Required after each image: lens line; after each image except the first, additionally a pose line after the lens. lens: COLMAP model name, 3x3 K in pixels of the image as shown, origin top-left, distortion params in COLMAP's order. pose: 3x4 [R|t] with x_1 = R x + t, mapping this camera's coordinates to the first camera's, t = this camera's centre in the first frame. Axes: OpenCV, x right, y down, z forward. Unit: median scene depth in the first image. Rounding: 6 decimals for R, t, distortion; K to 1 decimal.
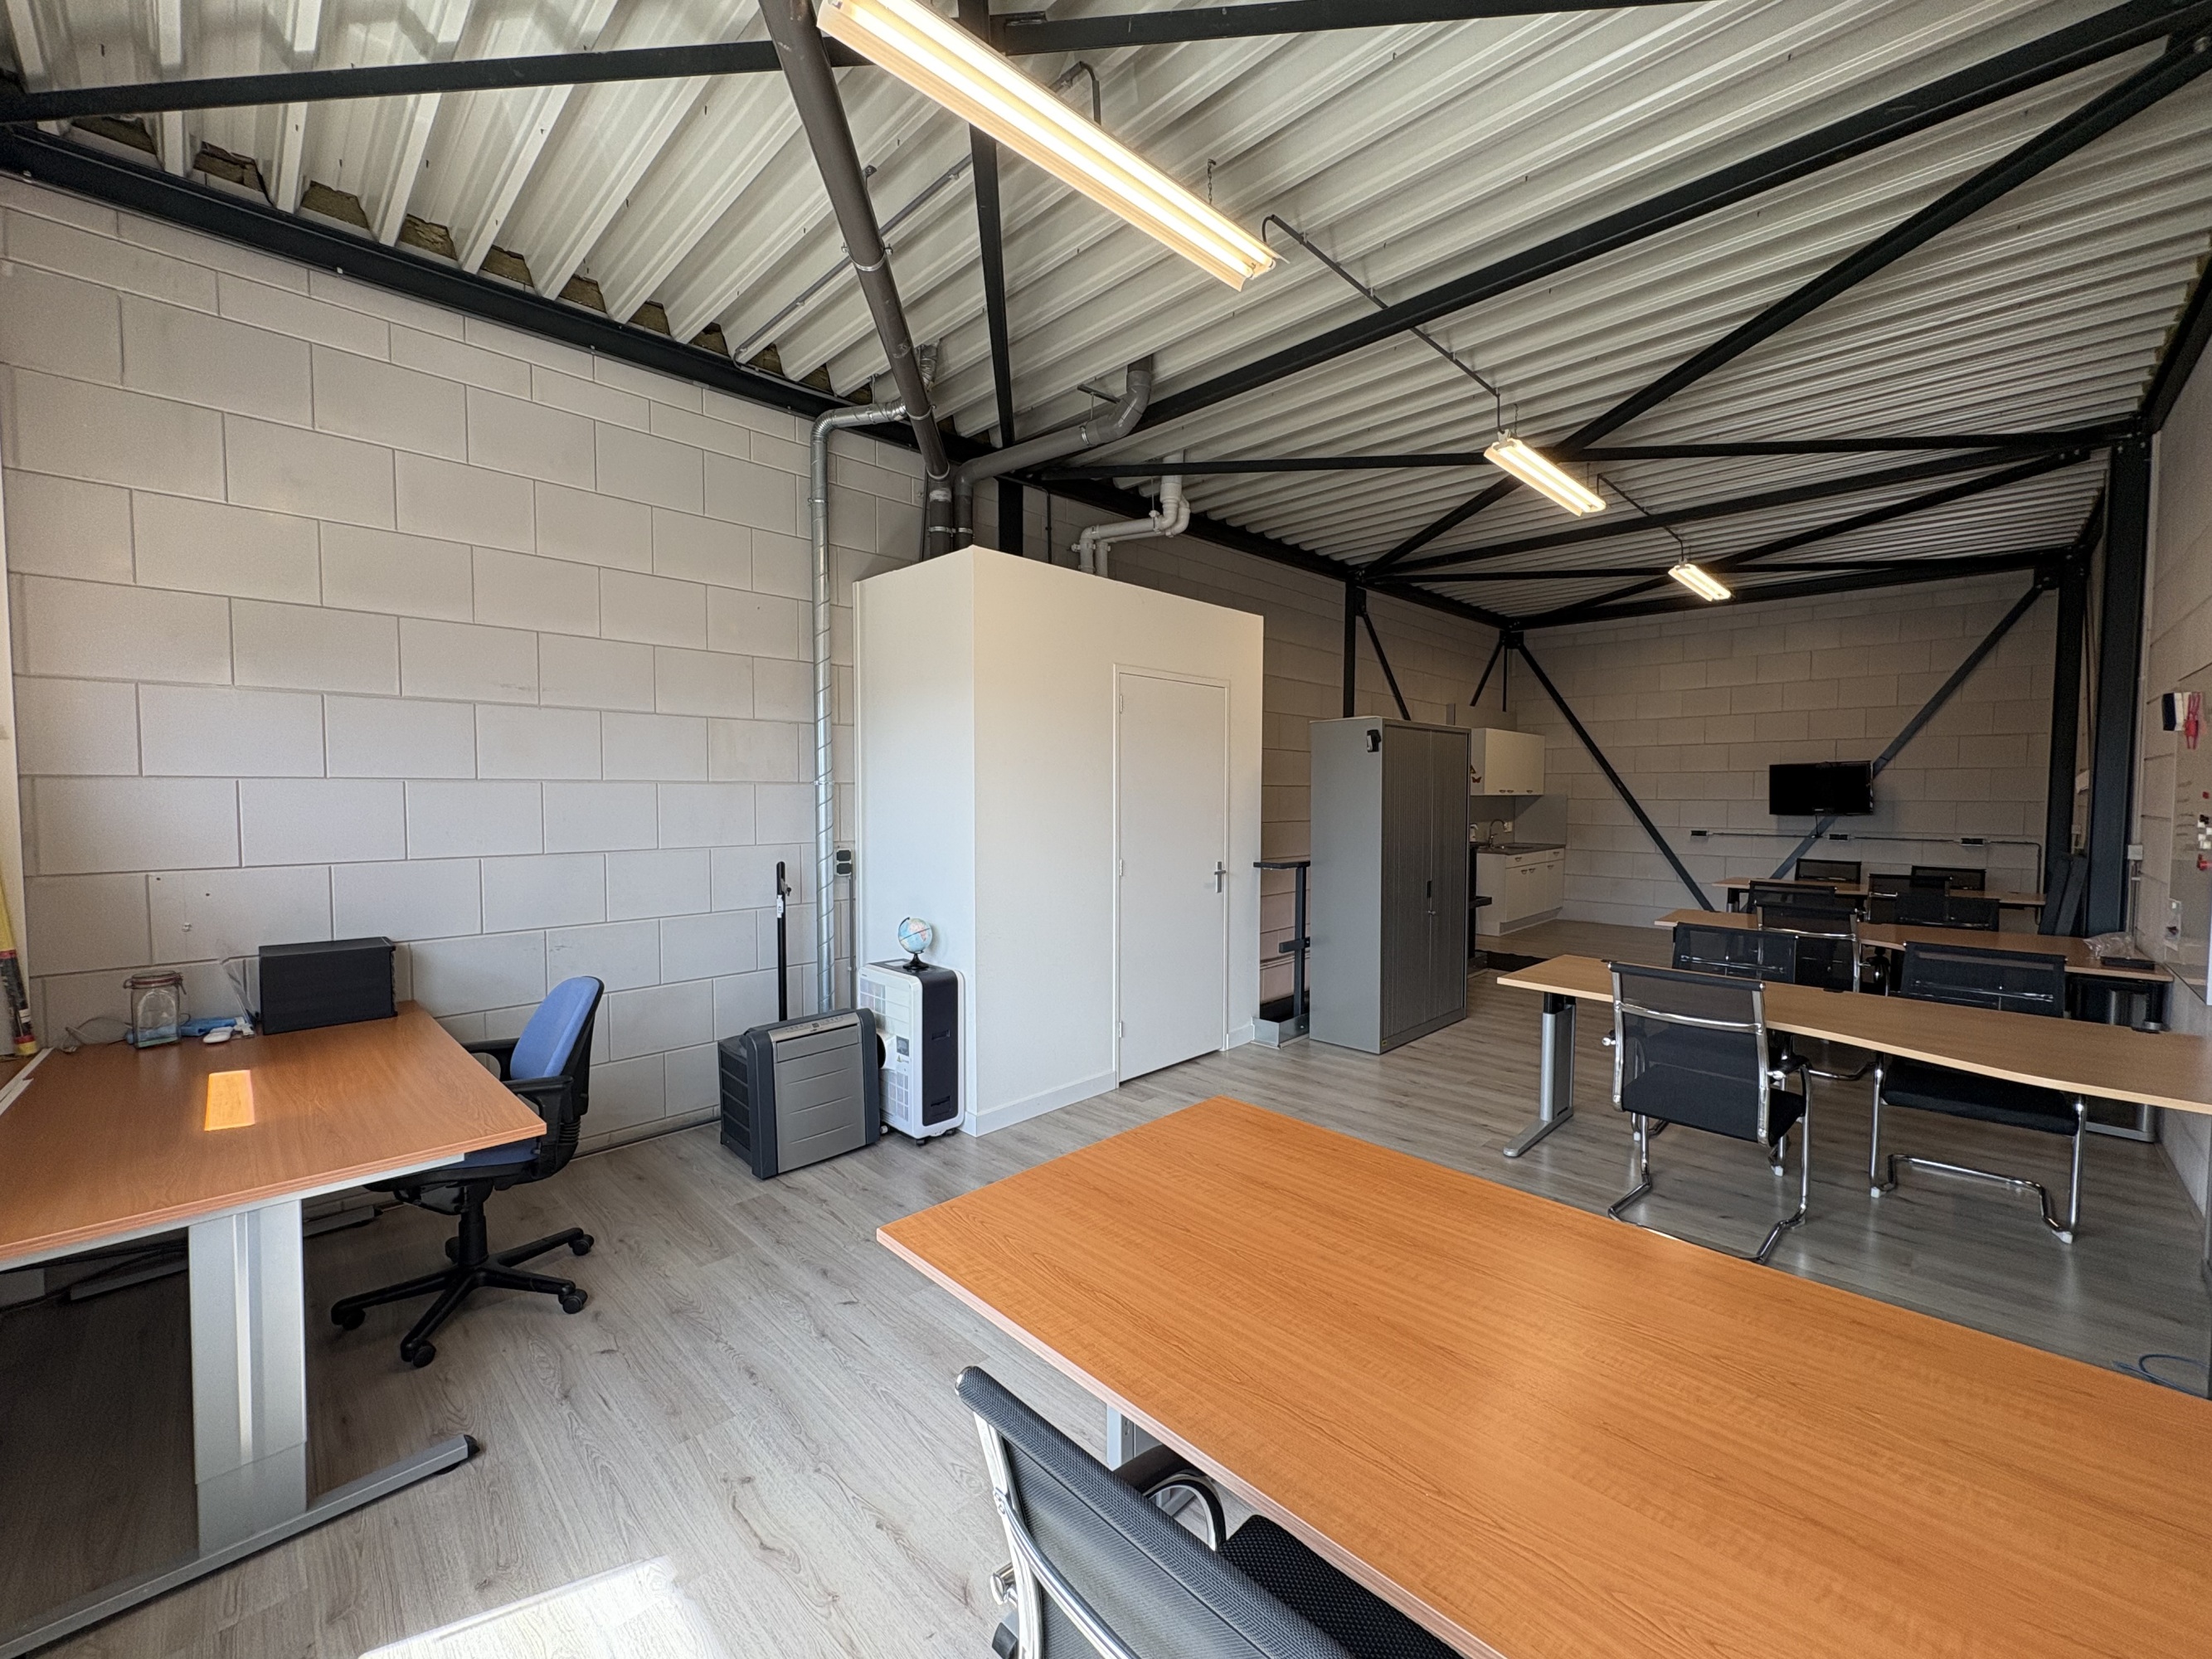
lens RADIAL K [[879.8, 0, 1103.5], [0, 879.8, 828.9], [0, 0, 1]] dist [-0.000346, 0.000058]
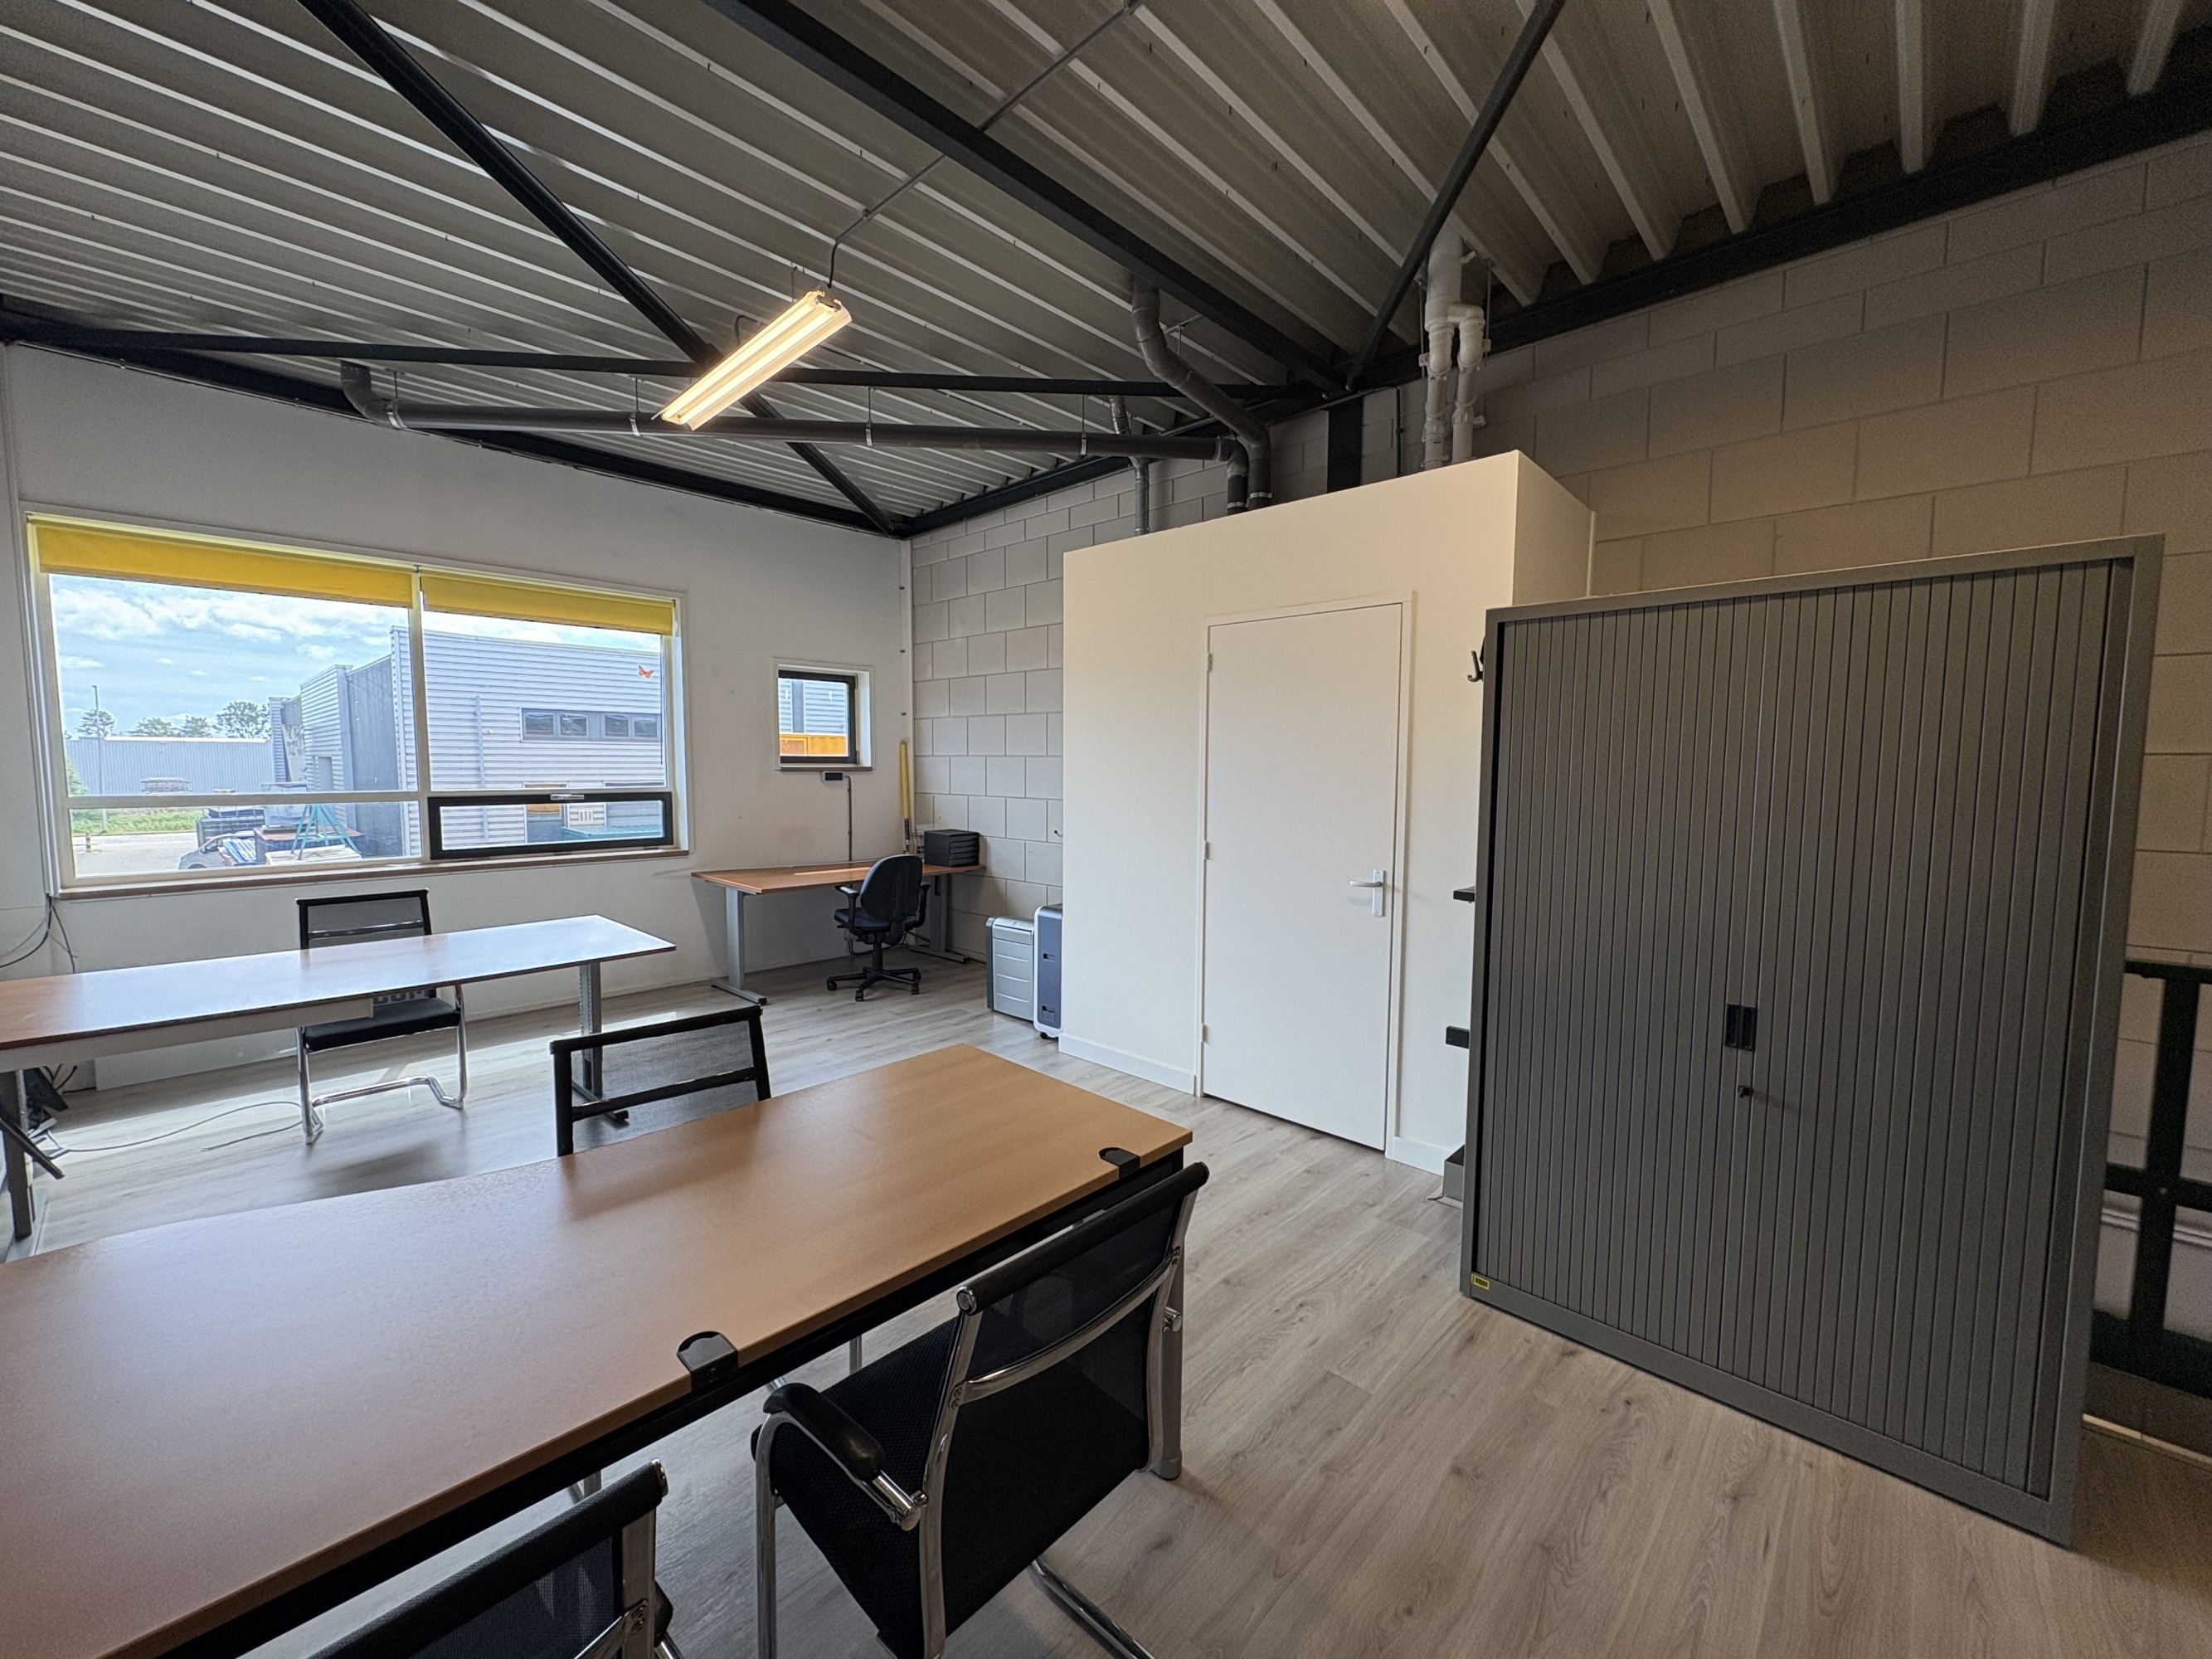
lens RADIAL K [[879.8, 0, 1103.5], [0, 879.8, 828.9], [0, 0, 1]] dist [-0.000346, 0.000058]
pose [[0.027089, 0.072051, -0.997033, 0.743192], [-0.050571, 0.996221, 0.070618, -0.028580], [0.998353, 0.048508, 0.030630, 0.727782]]
